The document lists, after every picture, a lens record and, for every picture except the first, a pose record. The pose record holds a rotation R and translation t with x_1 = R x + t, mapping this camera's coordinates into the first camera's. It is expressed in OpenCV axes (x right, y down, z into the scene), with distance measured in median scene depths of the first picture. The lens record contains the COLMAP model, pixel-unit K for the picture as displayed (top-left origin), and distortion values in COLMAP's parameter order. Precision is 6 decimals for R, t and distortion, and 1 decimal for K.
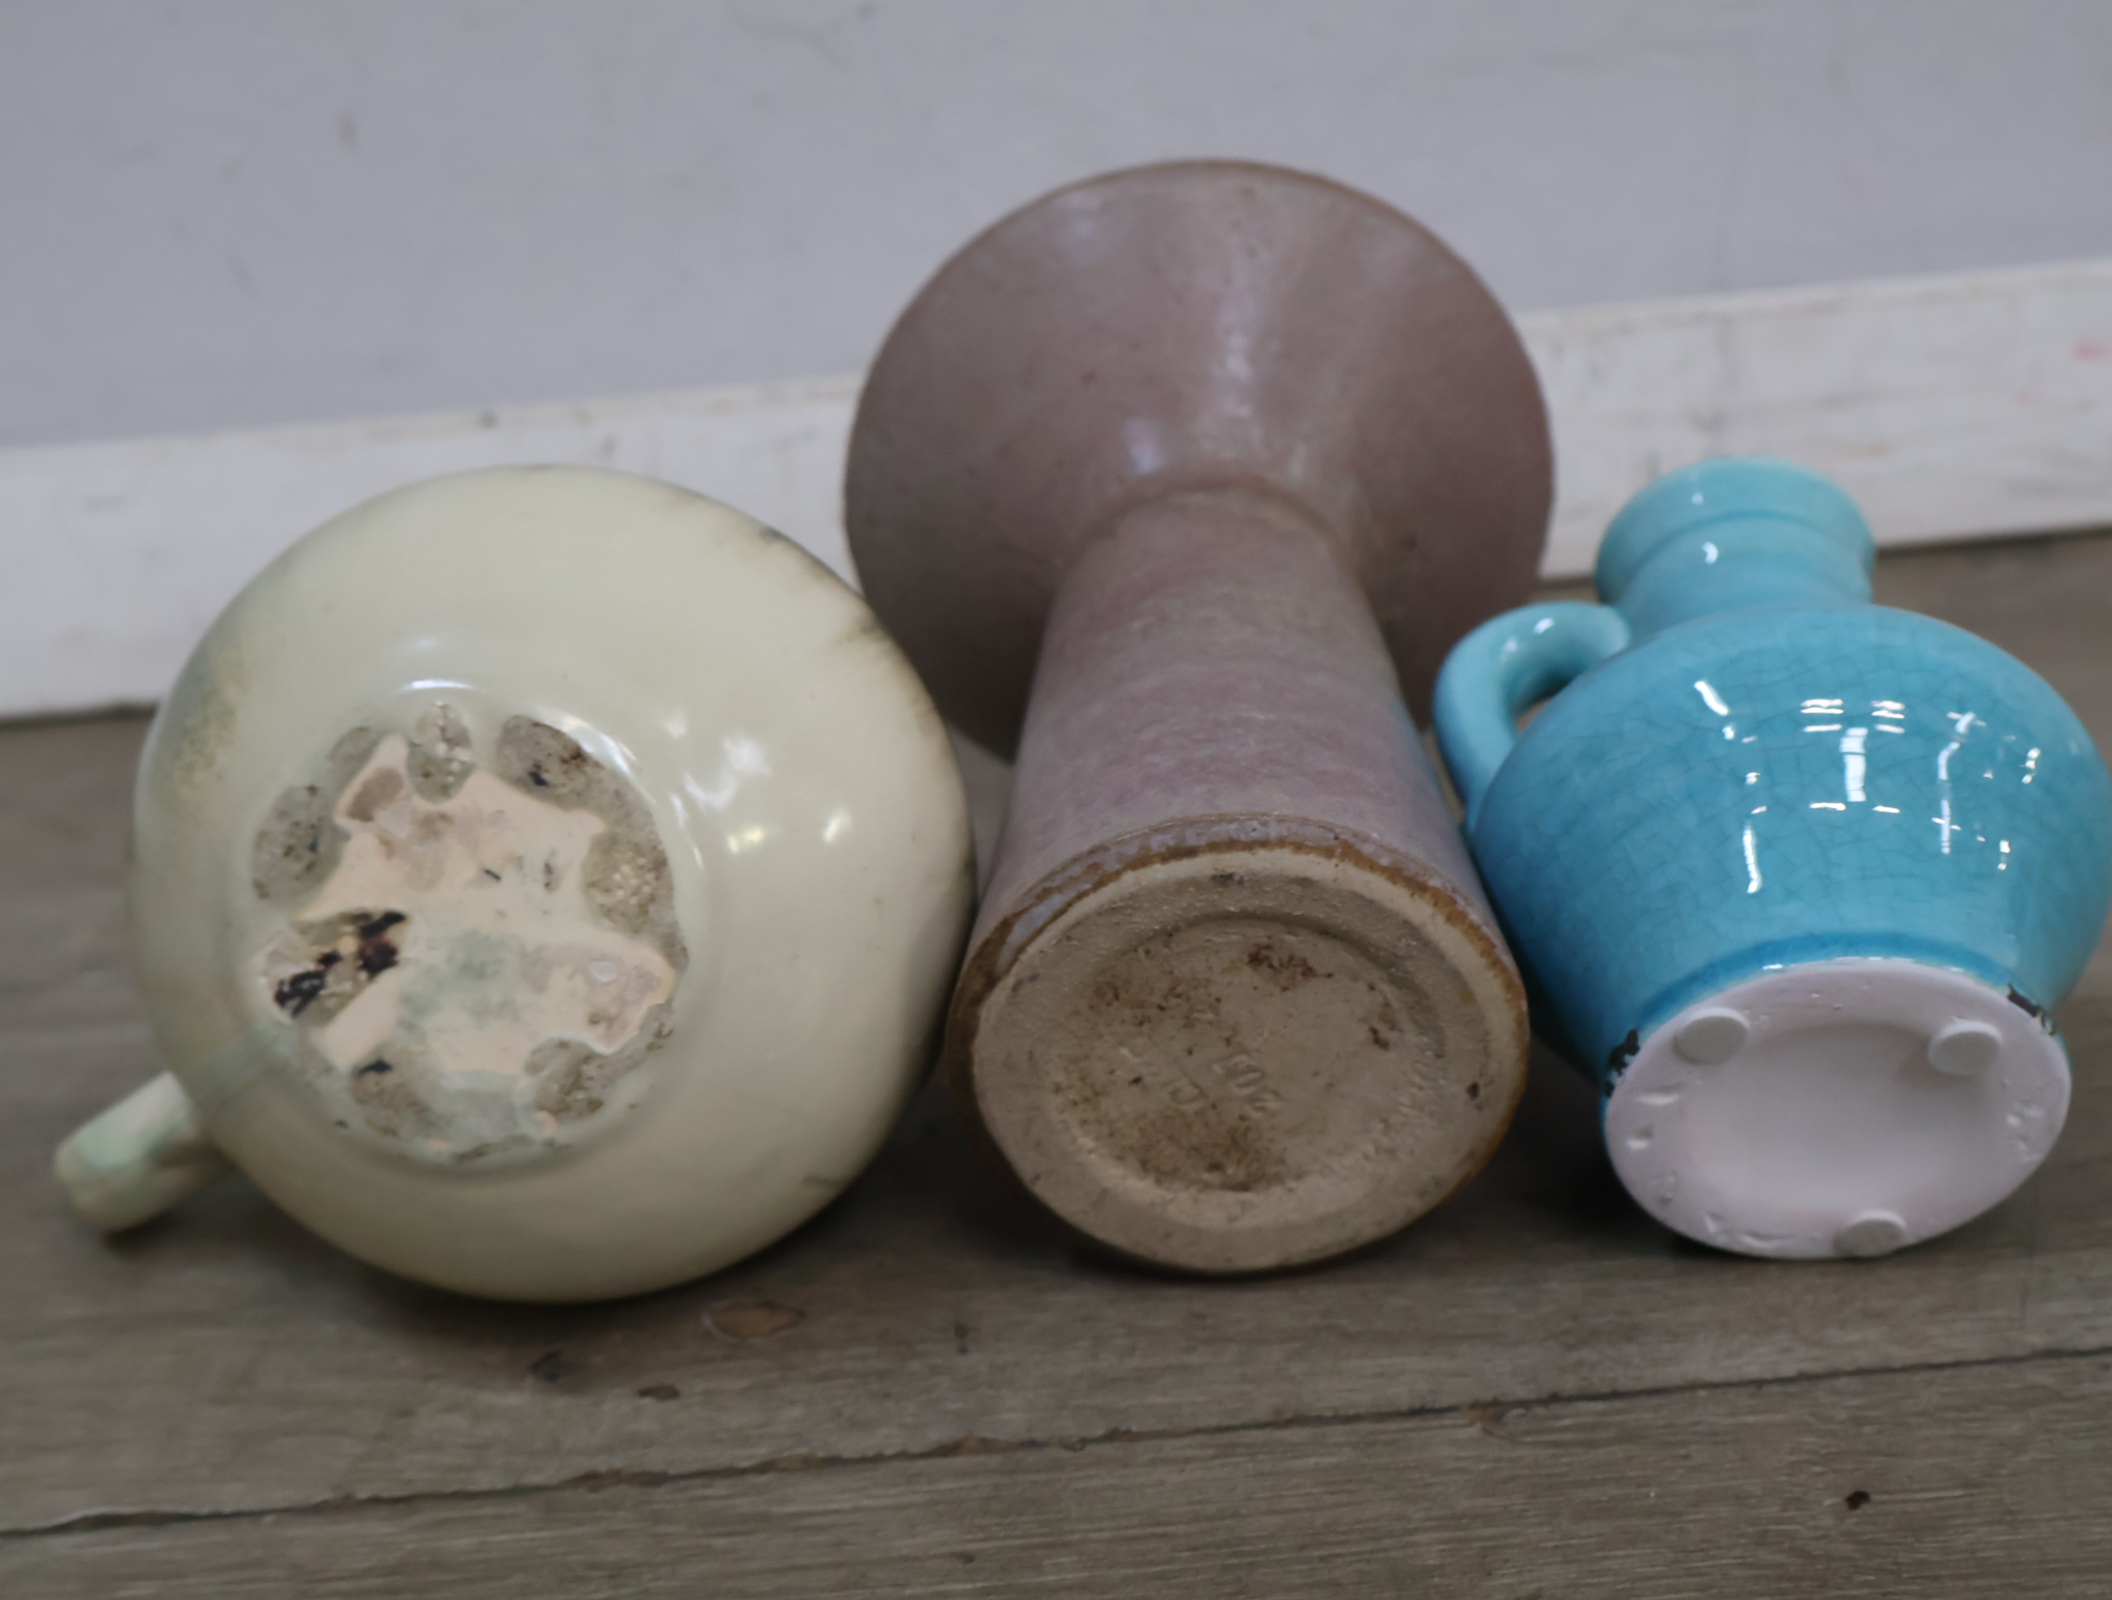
lens RADIAL K [[2879.0, 0, 1058.5], [0, 2879.0, 796.3], [0, 0, 1]] dist [0.007719, 0.000000]
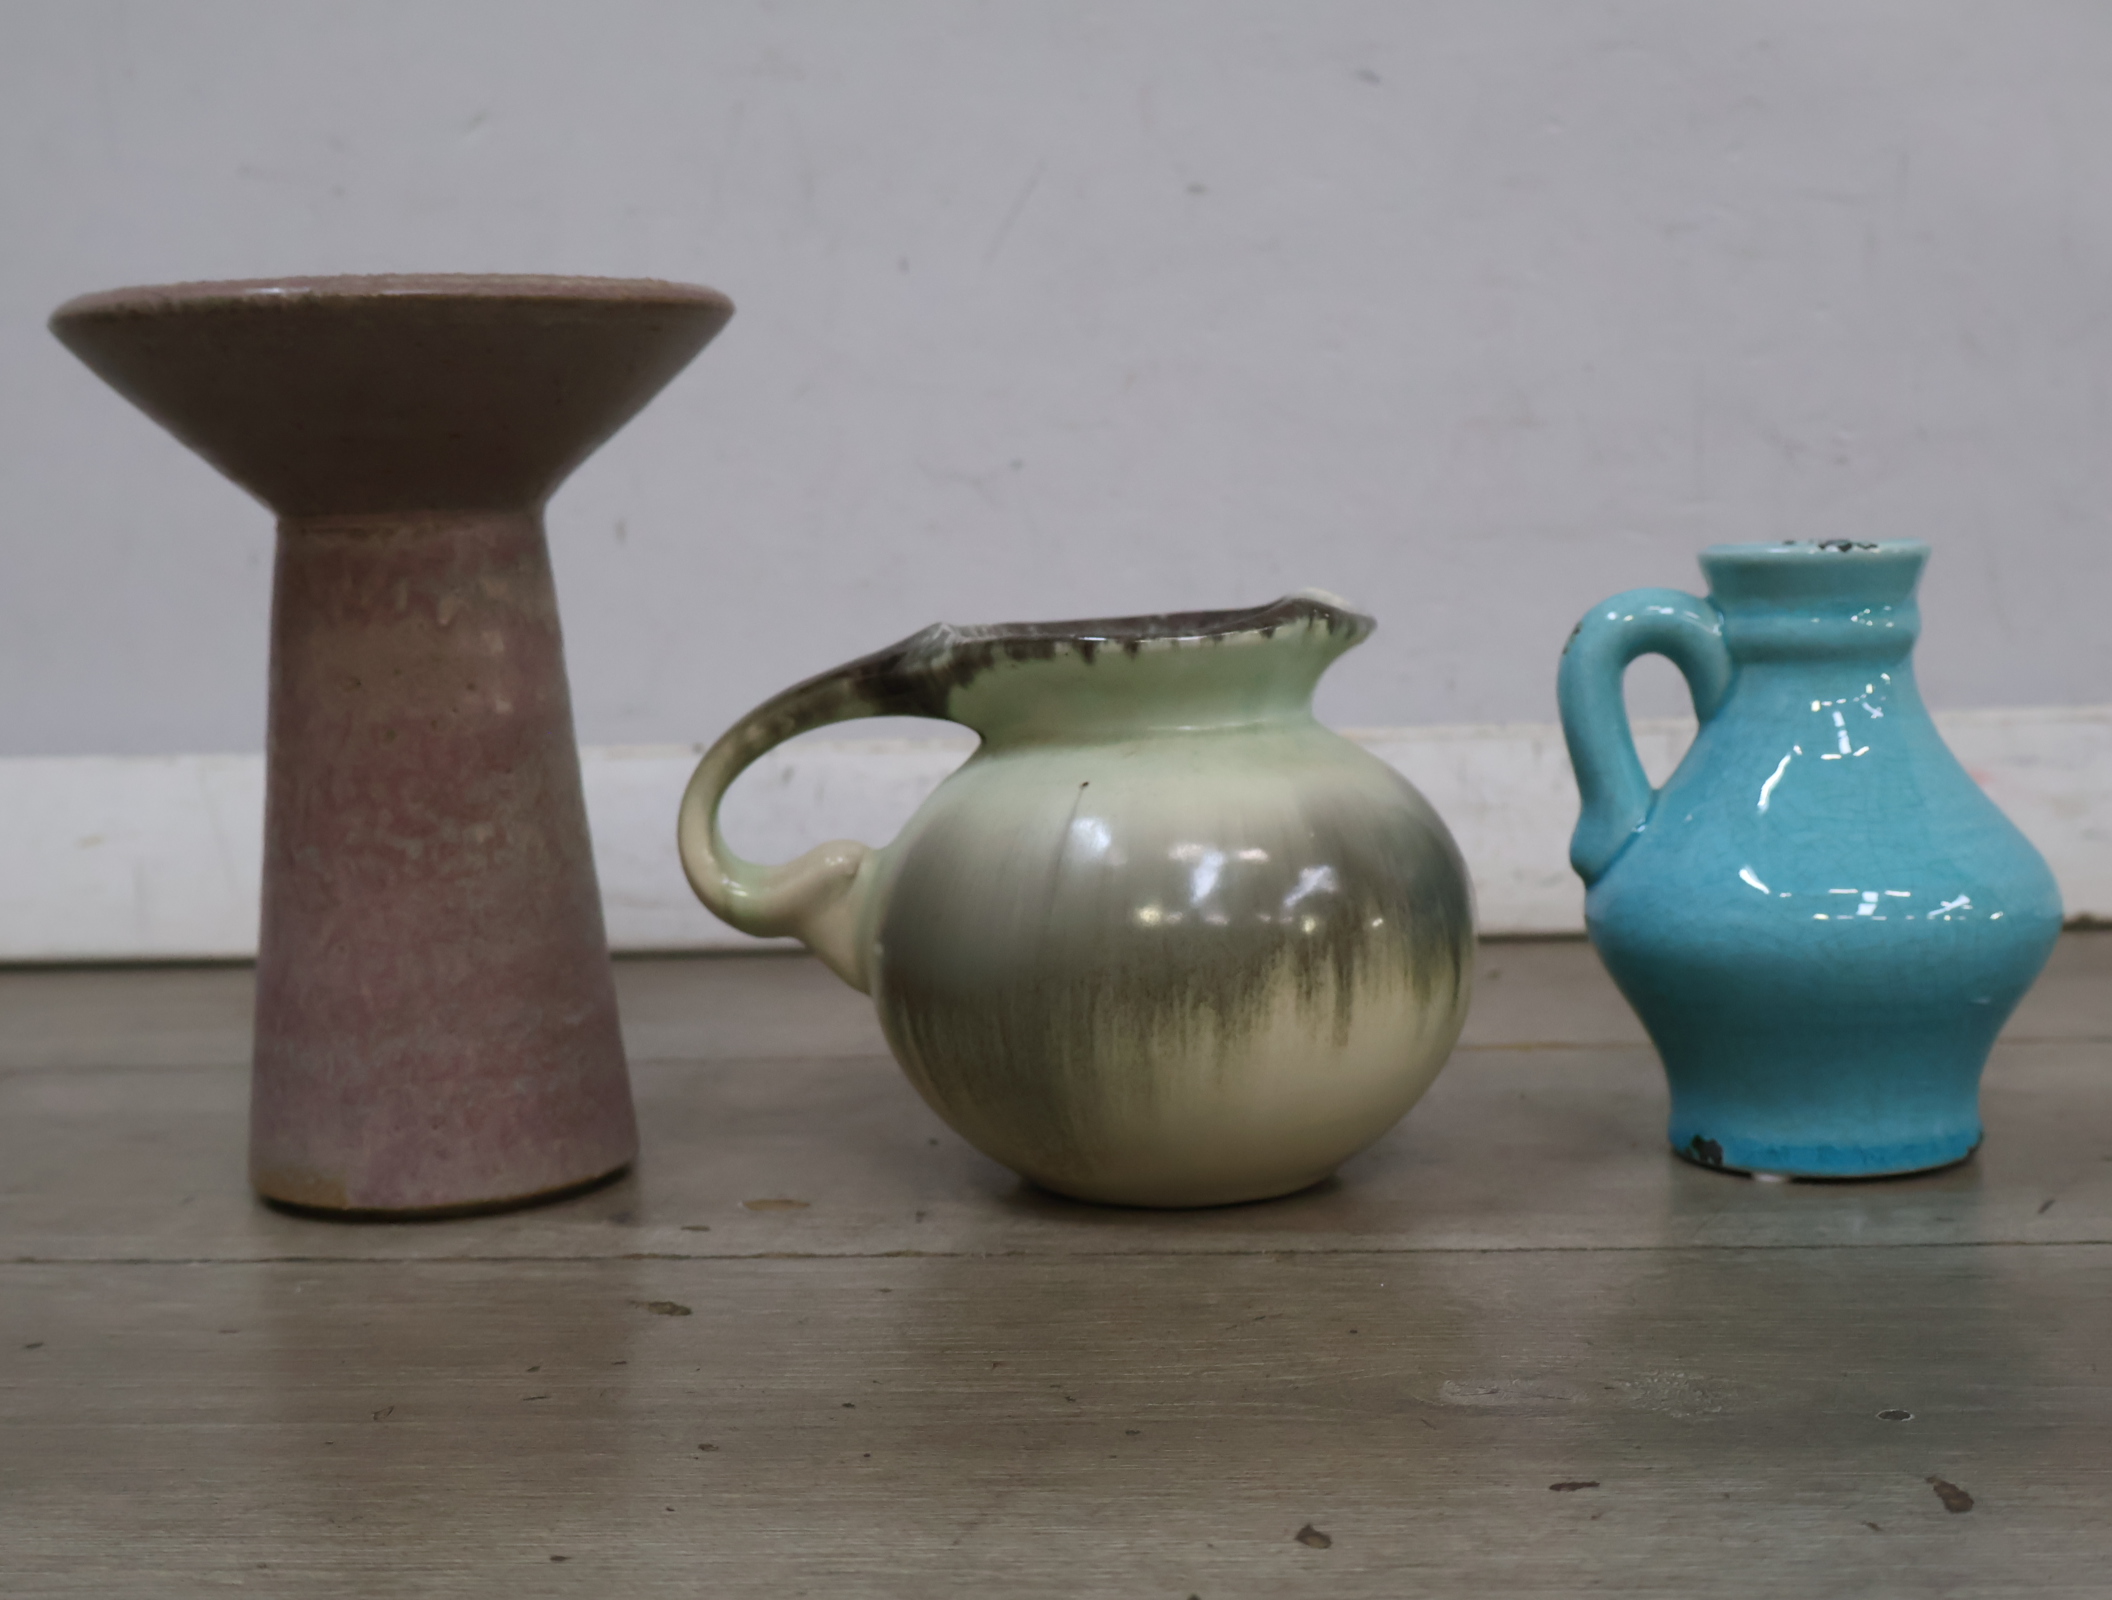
lens RADIAL K [[2879.0, 0, 1056.7], [0, 2879.0, 780.5], [0, 0, 1]] dist [0.007719, 0.000000]
pose [[0.992293, 0.062999, -0.106706, 0.172514], [-0.089675, 0.959376, -0.267500, 0.369692], [0.085519, 0.275007, 0.957631, -0.374626]]
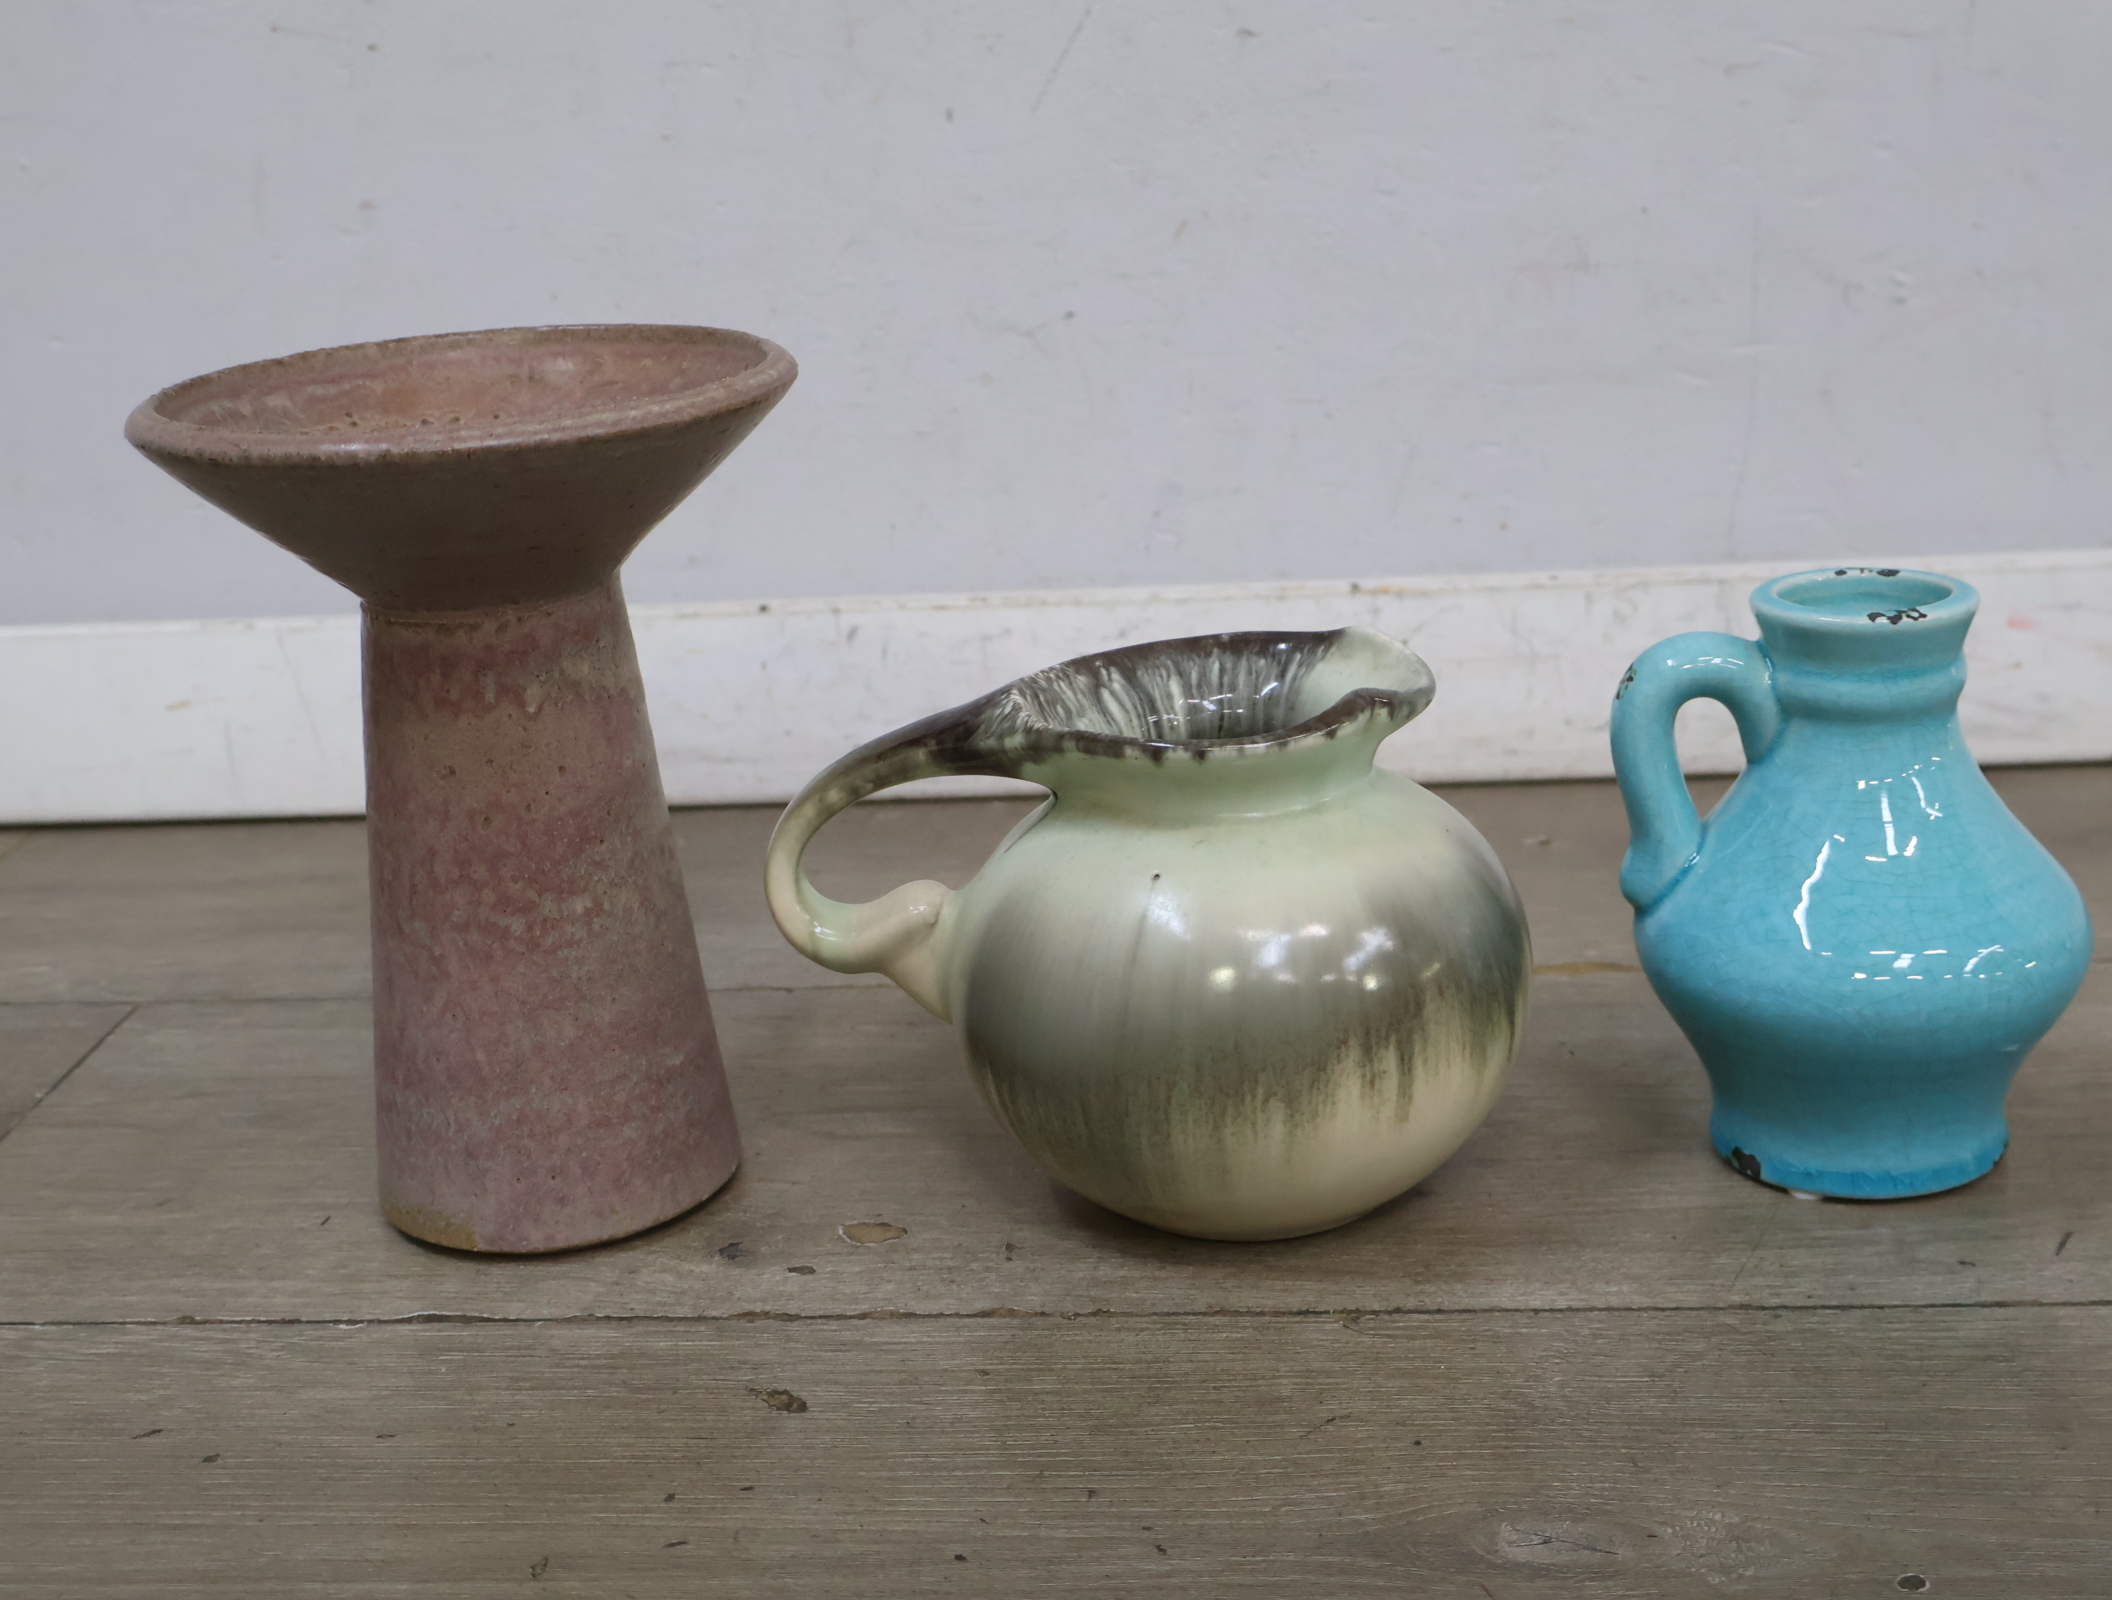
lens RADIAL K [[2879.0, 0, 1064.5], [0, 2879.0, 789.9], [0, 0, 1]] dist [0.007719, 0.000000]
pose [[0.992562, 0.060017, -0.105921, 0.142742], [-0.067514, 0.995353, -0.068666, 0.056652], [0.101308, 0.075306, 0.992001, -0.490742]]
